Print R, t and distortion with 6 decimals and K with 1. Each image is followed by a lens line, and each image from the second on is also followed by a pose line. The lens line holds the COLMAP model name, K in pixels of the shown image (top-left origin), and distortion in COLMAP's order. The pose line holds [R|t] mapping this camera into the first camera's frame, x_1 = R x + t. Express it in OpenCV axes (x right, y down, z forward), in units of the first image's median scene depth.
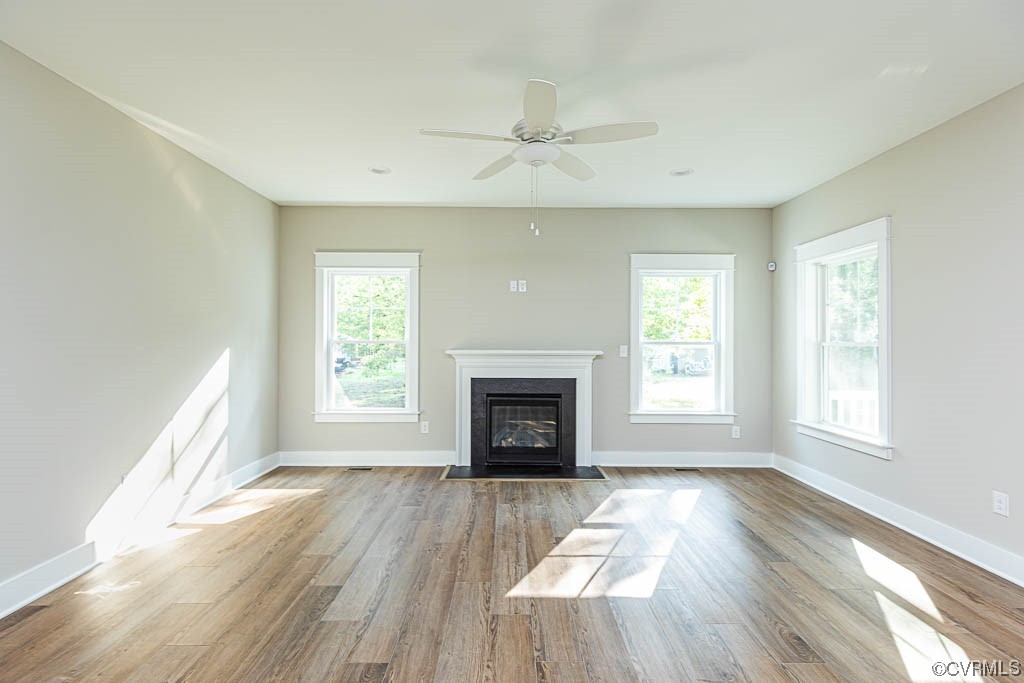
lens RADIAL K [[477.3, 0, 494.2], [0, 477.3, 337.6], [0, 0, 1]] dist [0.017061, -0.002778]
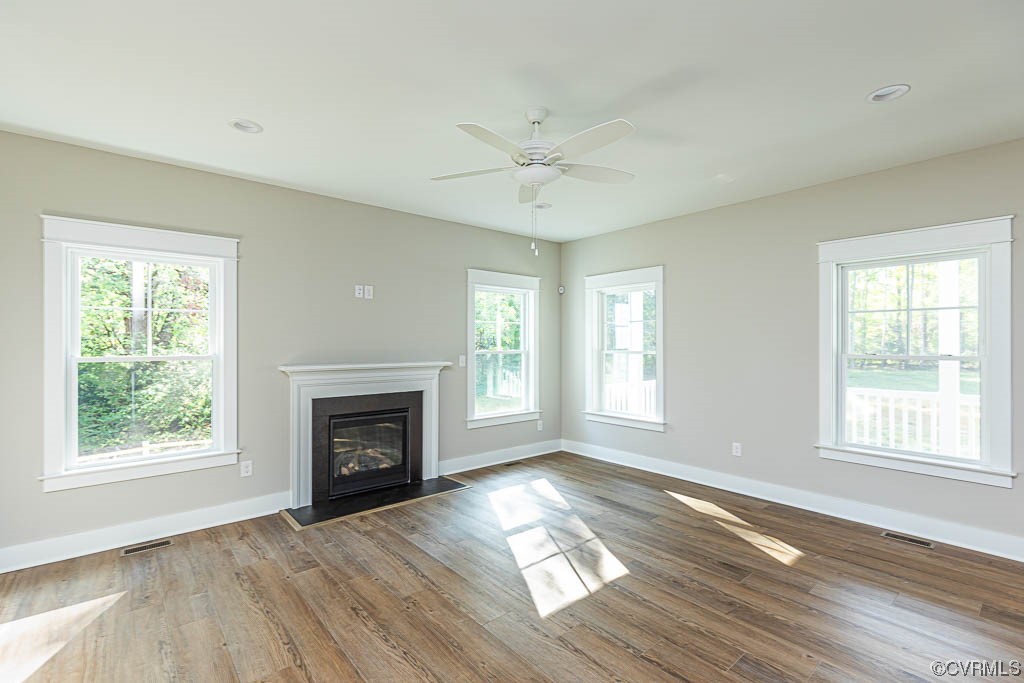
lens RADIAL K [[477.3, 0, 510.2], [0, 477.3, 341.3], [0, 0, 1]] dist [0.017061, -0.002778]
pose [[0.754894, -0.002754, 0.655841, -0.344736], [0.000201, 0.999992, 0.003967, -0.019813], [-0.655847, -0.002863, 0.754889, 0.149146]]
